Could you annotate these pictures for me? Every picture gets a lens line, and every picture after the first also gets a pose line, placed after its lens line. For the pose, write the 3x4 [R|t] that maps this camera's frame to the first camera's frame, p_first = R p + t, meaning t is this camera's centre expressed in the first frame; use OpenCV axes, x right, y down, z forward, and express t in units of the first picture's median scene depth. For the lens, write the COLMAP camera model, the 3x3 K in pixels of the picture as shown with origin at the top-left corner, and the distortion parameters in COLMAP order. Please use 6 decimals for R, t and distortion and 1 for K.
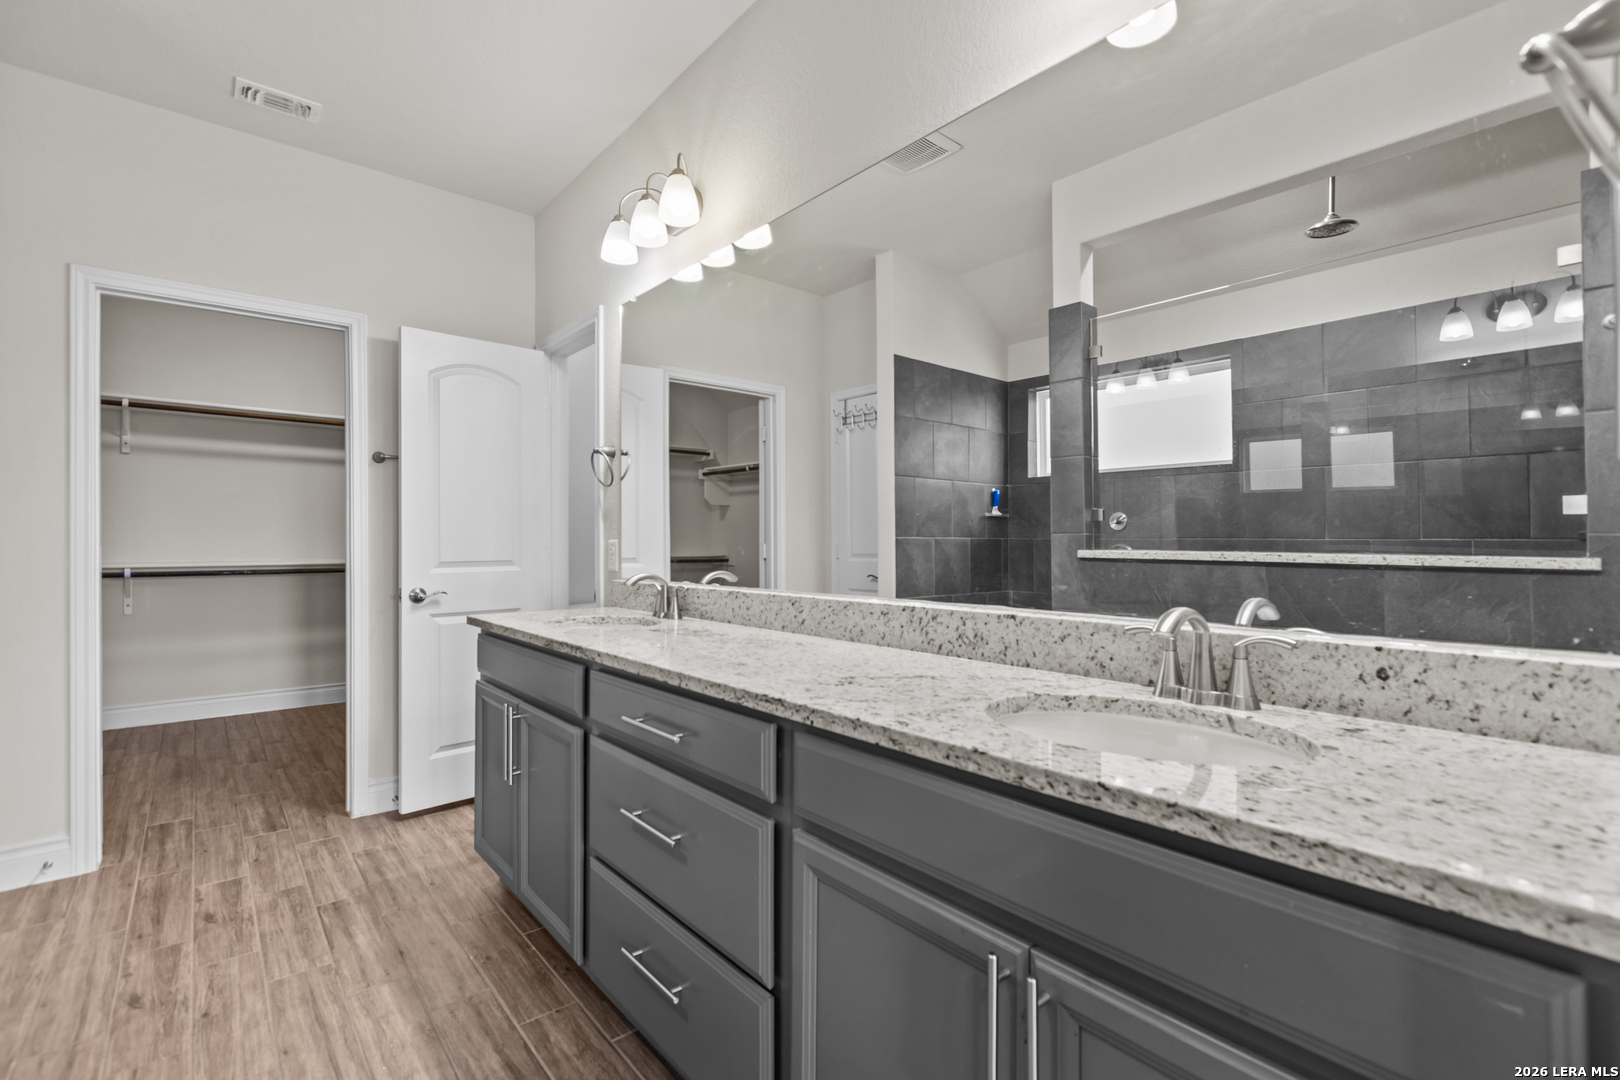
lens RADIAL K [[744.5, 0, 806.4], [0, 744.5, 545.0], [0, 0, 1]] dist [0.009335, -0.002137]
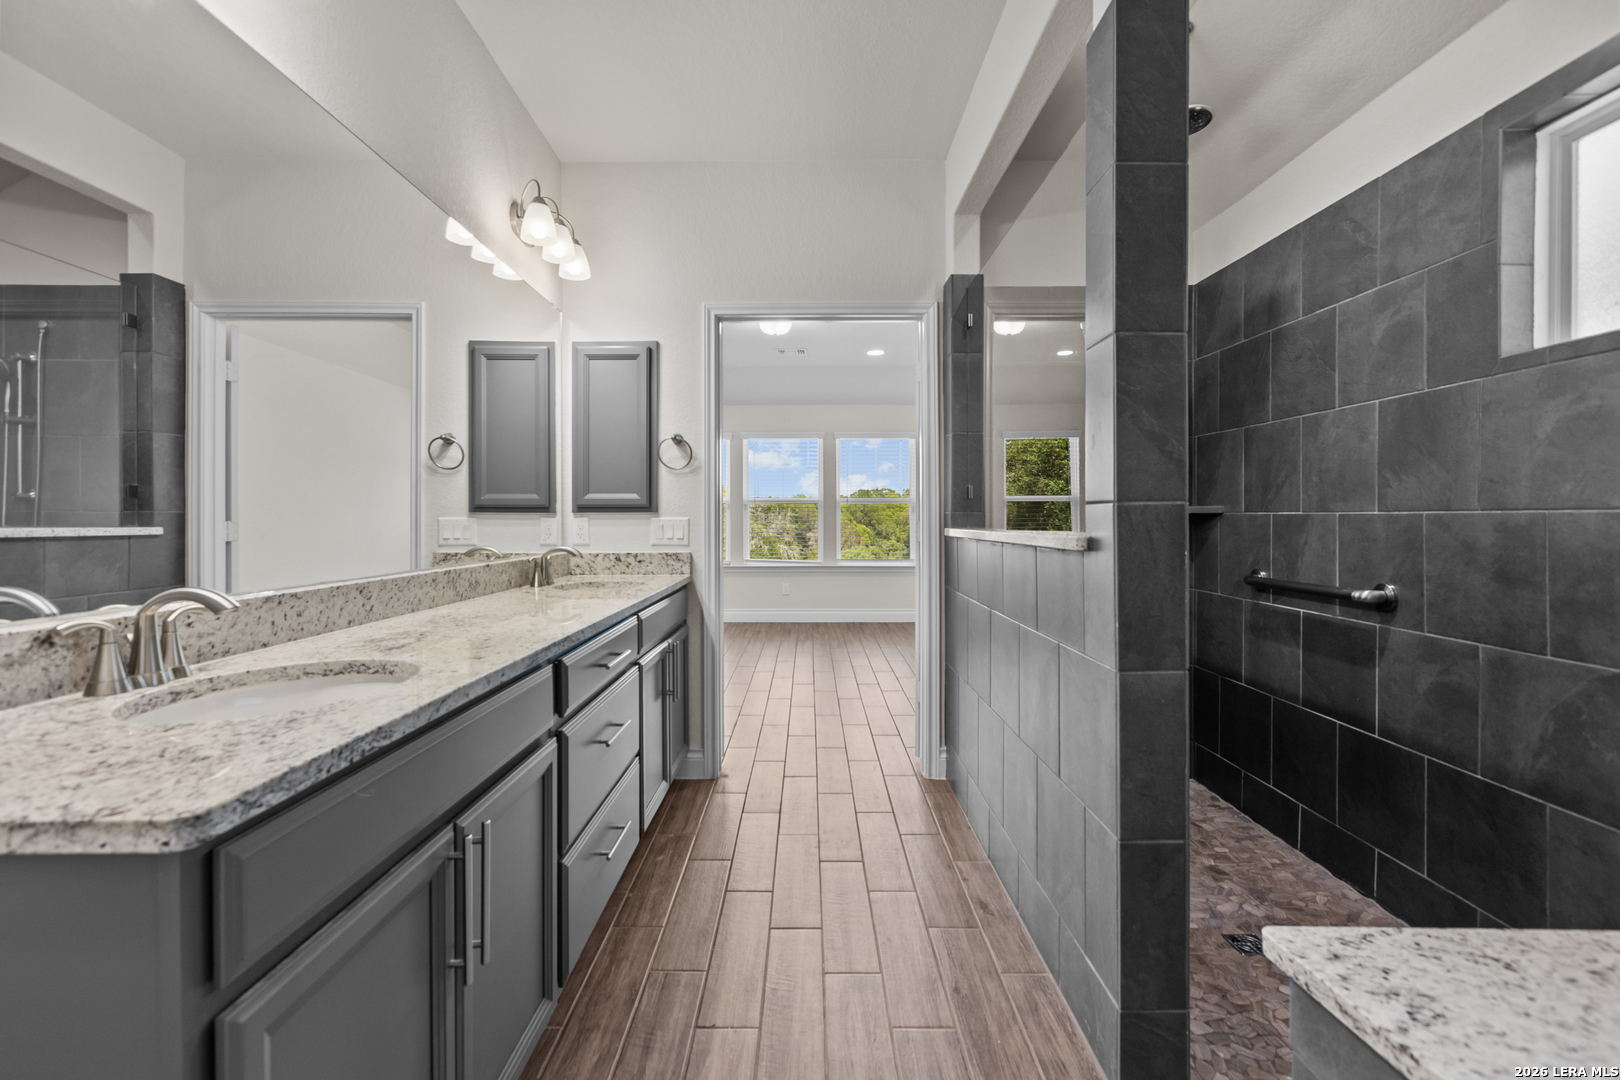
lens RADIAL K [[744.5, 0, 810.6], [0, 744.5, 528.2], [0, 0, 1]] dist [0.009335, -0.002137]
pose [[-0.774717, -0.013237, 0.632170, -0.681577], [-0.006590, 0.999896, 0.012861, -0.006778], [-0.632274, 0.005798, -0.774723, 0.937200]]
